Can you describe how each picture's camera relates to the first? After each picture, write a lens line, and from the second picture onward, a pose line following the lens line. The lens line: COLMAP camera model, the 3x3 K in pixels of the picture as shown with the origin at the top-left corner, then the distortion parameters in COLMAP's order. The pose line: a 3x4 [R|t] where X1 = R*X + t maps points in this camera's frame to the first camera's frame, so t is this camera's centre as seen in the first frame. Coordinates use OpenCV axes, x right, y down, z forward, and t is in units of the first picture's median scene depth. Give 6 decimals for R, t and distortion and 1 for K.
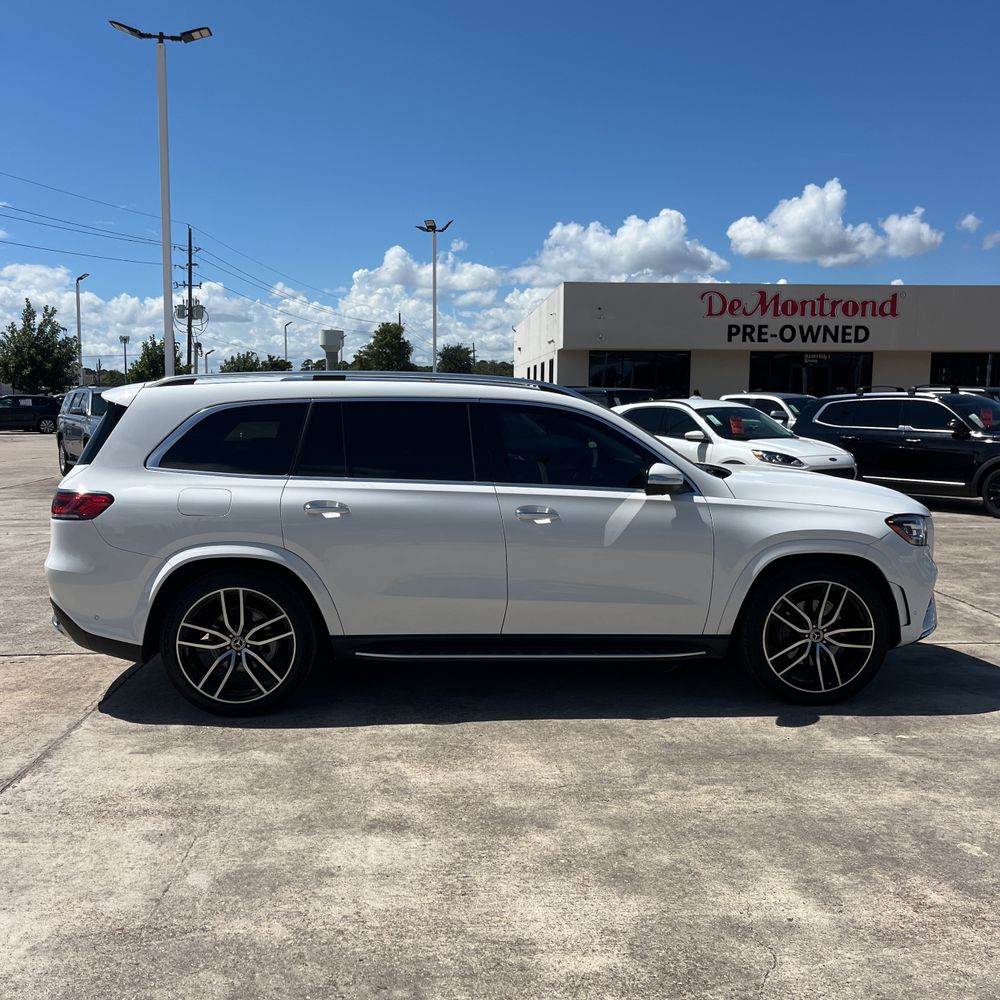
lens RADIAL K [[1009.8, 0, 484.5], [0, 1009.8, 501.0], [0, 0, 1]] dist [0.022377, -0.015050]
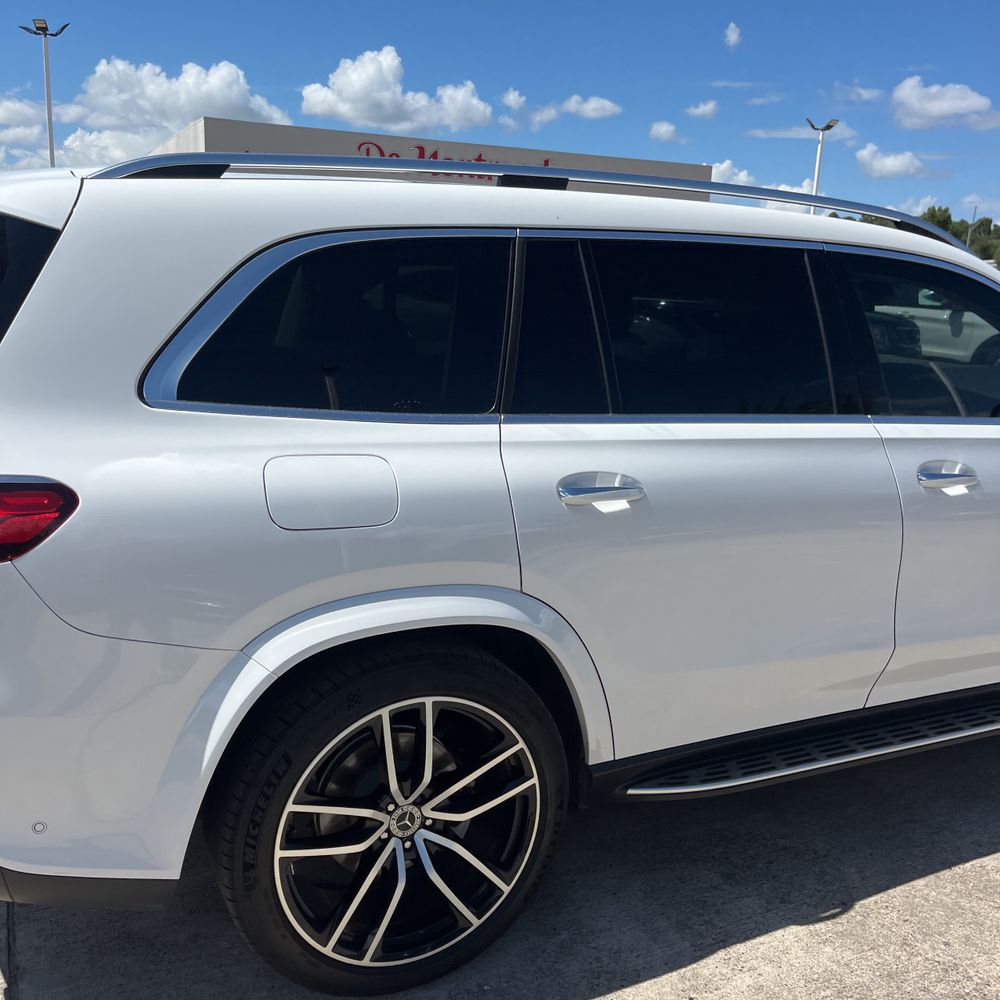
lens RADIAL K [[1019.1, 0, 473.1], [0, 1019.1, 495.8], [0, 0, 1]] dist [0.012501, 0.006383]
pose [[0.926229, -0.056429, 0.372715, -0.365084], [0.009845, 0.992016, 0.125725, -0.045288], [-0.376834, -0.112781, 0.919389, 0.613482]]
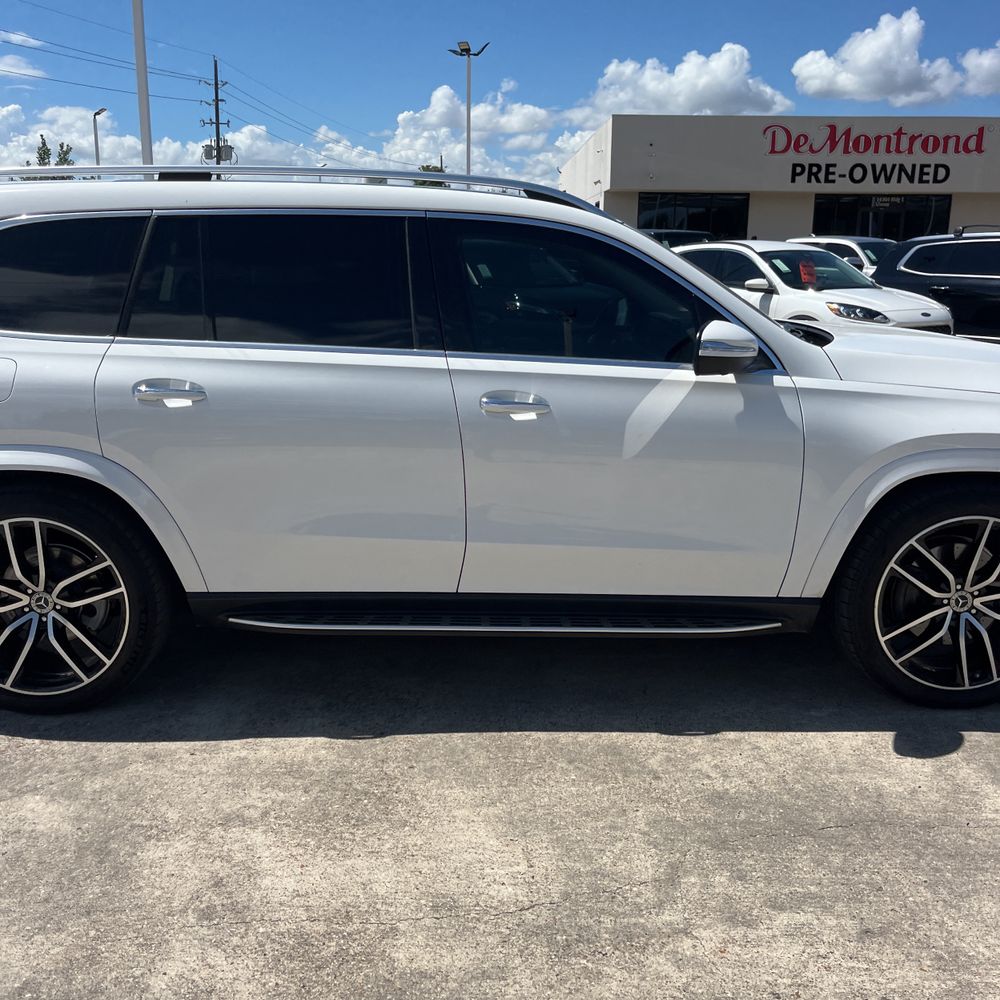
lens RADIAL K [[1010.2, 0, 489.1], [0, 1010.2, 488.9], [0, 0, 1]] dist [0.012872, 0.012630]
pose [[0.999099, 0.013233, -0.040318, 0.062117], [-0.007813, 0.991253, 0.131745, -0.016755], [0.041709, -0.131311, 0.990463, 0.387137]]
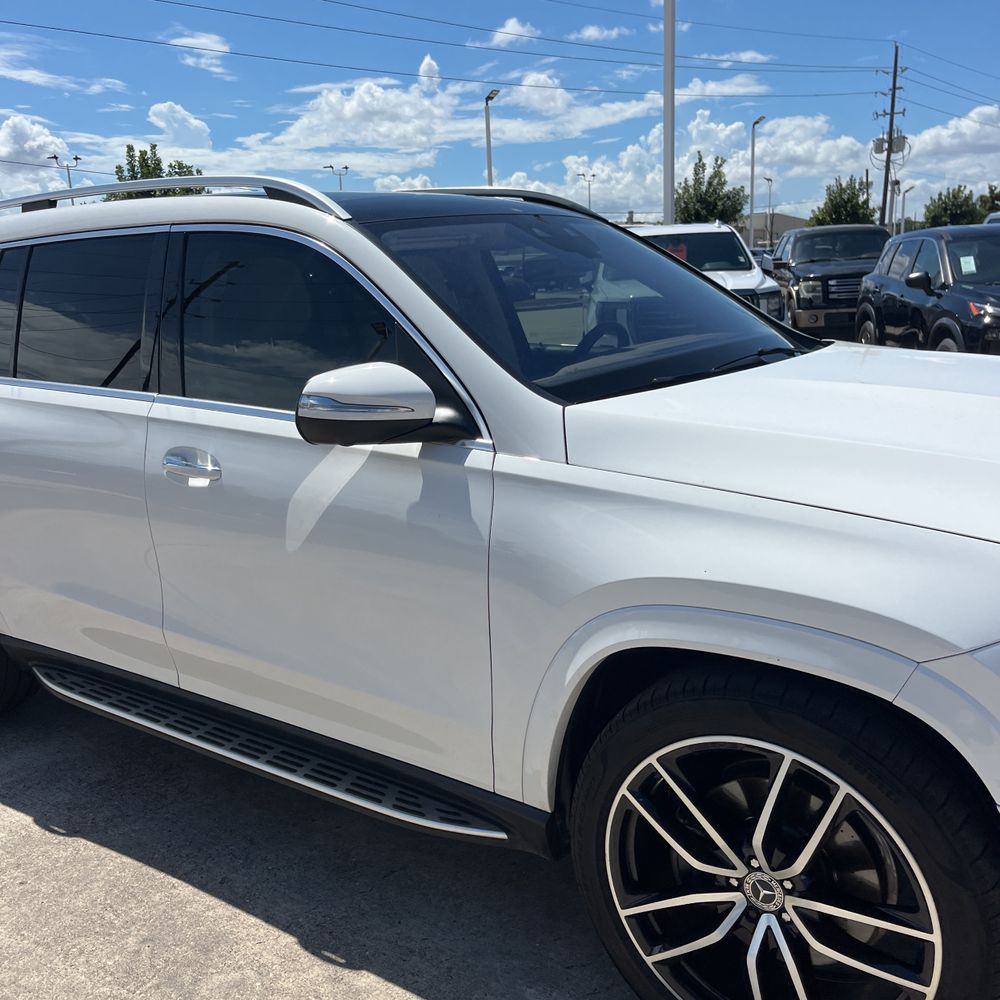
lens RADIAL K [[1018.7, 0, 490.6], [0, 1018.7, 505.7], [0, 0, 1]] dist [0.028280, -0.007222]
pose [[0.771947, 0.106005, -0.626786, 0.470149], [-0.014484, 0.988675, 0.149372, -0.043051], [0.635522, -0.106229, 0.764740, 0.719260]]
